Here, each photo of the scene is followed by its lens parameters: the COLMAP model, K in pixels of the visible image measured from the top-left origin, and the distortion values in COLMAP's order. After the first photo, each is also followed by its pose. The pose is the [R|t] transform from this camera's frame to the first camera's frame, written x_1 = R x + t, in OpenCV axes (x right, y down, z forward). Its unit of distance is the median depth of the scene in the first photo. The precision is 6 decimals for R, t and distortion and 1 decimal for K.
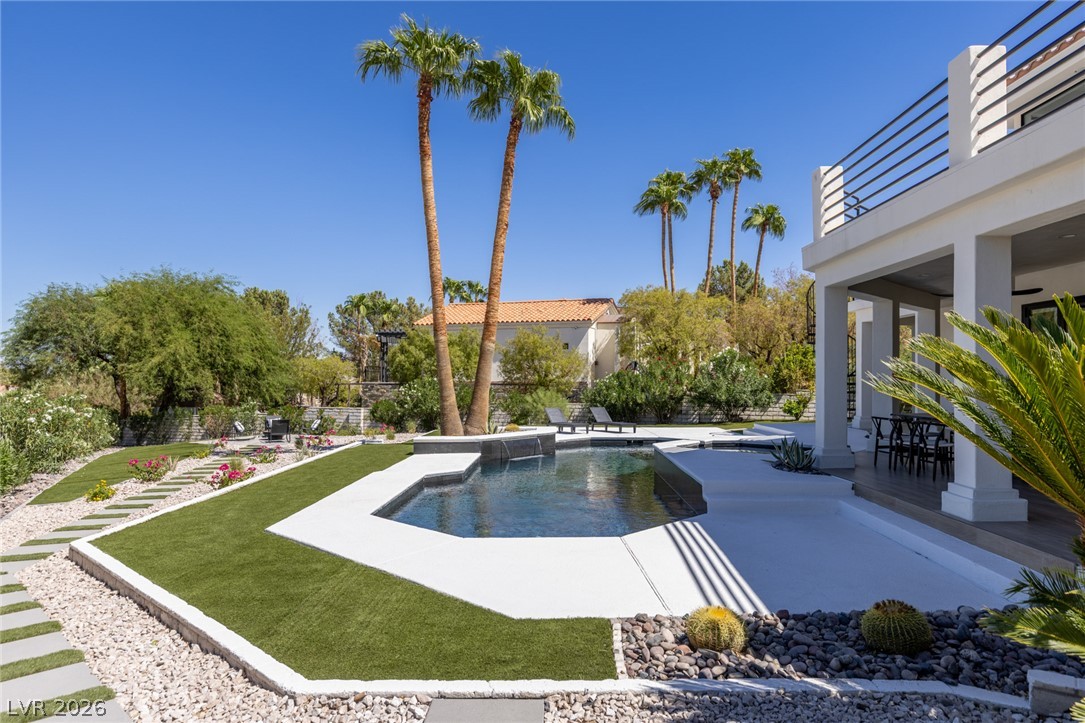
lens RADIAL K [[734.7, 0, 583.6], [0, 734.7, 341.8], [0, 0, 1]] dist [0.000159, -0.011964]
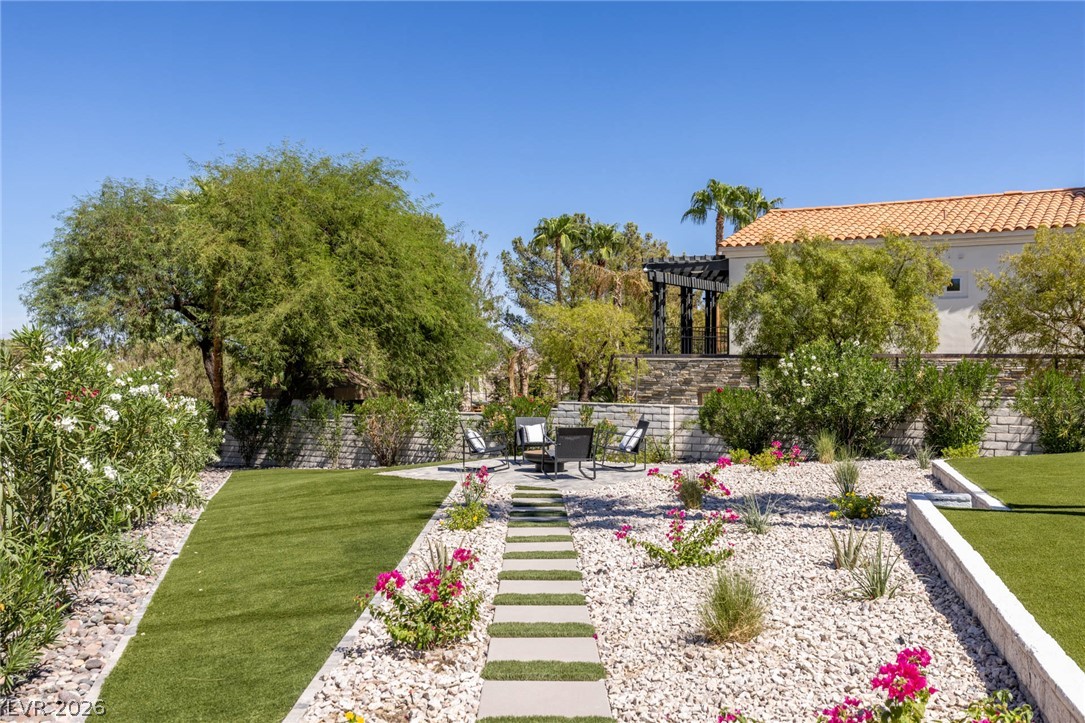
lens RADIAL K [[1027.4, 0, 513.6], [0, 1027.4, 334.3], [0, 0, 1]] dist [0.002184, 0.000000]
pose [[0.970060, -0.002273, -0.242856, -0.235311], [0.005748, 0.999891, 0.013601, 0.033250], [0.242799, -0.014589, 0.969967, 0.311319]]
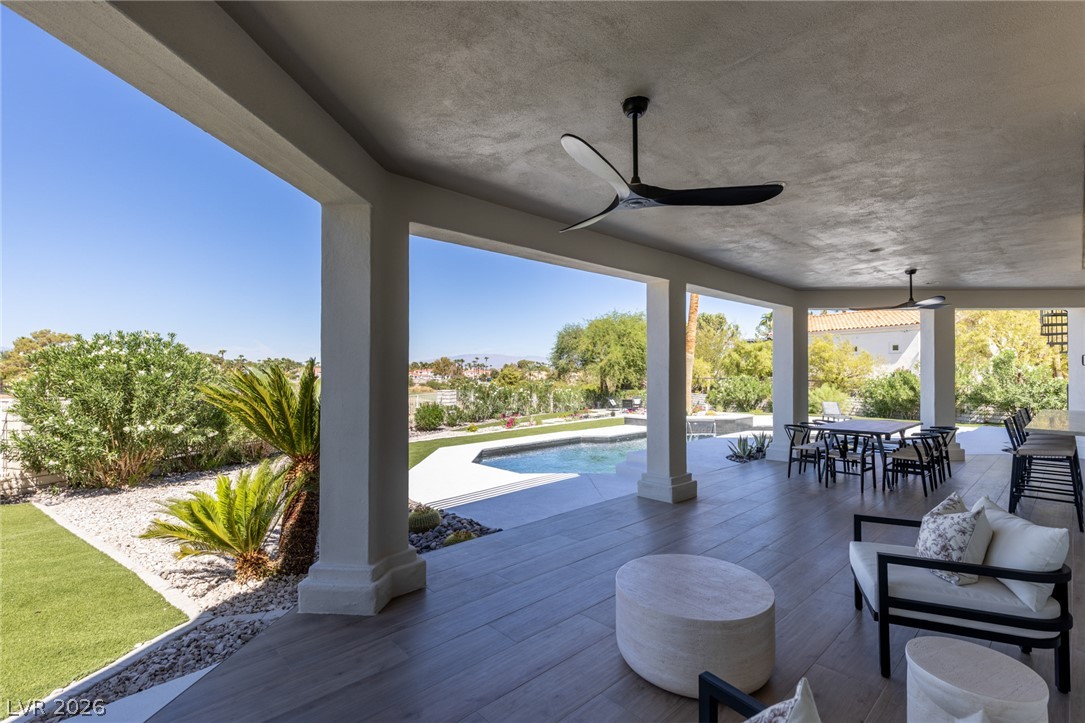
lens RADIAL K [[489.2, 0, 550.0], [0, 489.2, 356.6], [0, 0, 1]] dist [-0.002631, 0.001727]
pose [[0.667966, -0.016141, -0.744016, 0.213628], [0.030190, 0.999529, 0.005420, -0.001449], [0.743579, -0.026082, 0.668139, 0.106400]]
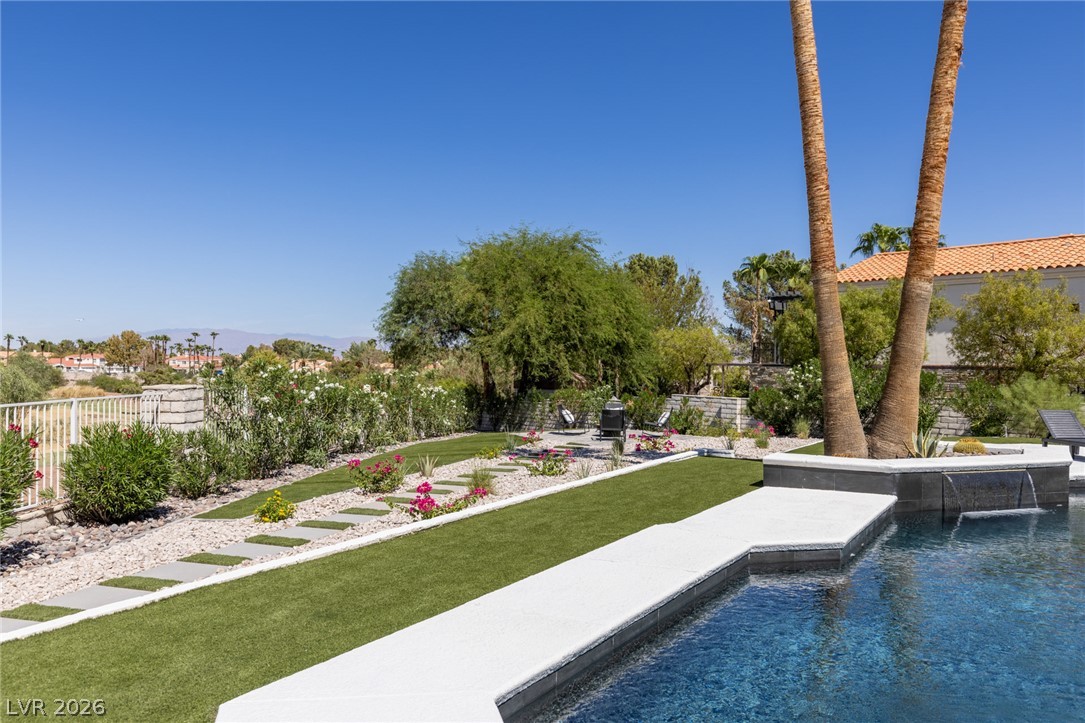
lens RADIAL K [[821.4, 0, 545.1], [0, 821.4, 352.8], [0, 0, 1]] dist [0.001741, 0.007554]
pose [[0.835442, 0.006152, -0.549544, -0.018294], [0.012791, 0.999449, 0.030634, 0.018682], [0.549430, -0.032623, 0.834903, 0.221847]]
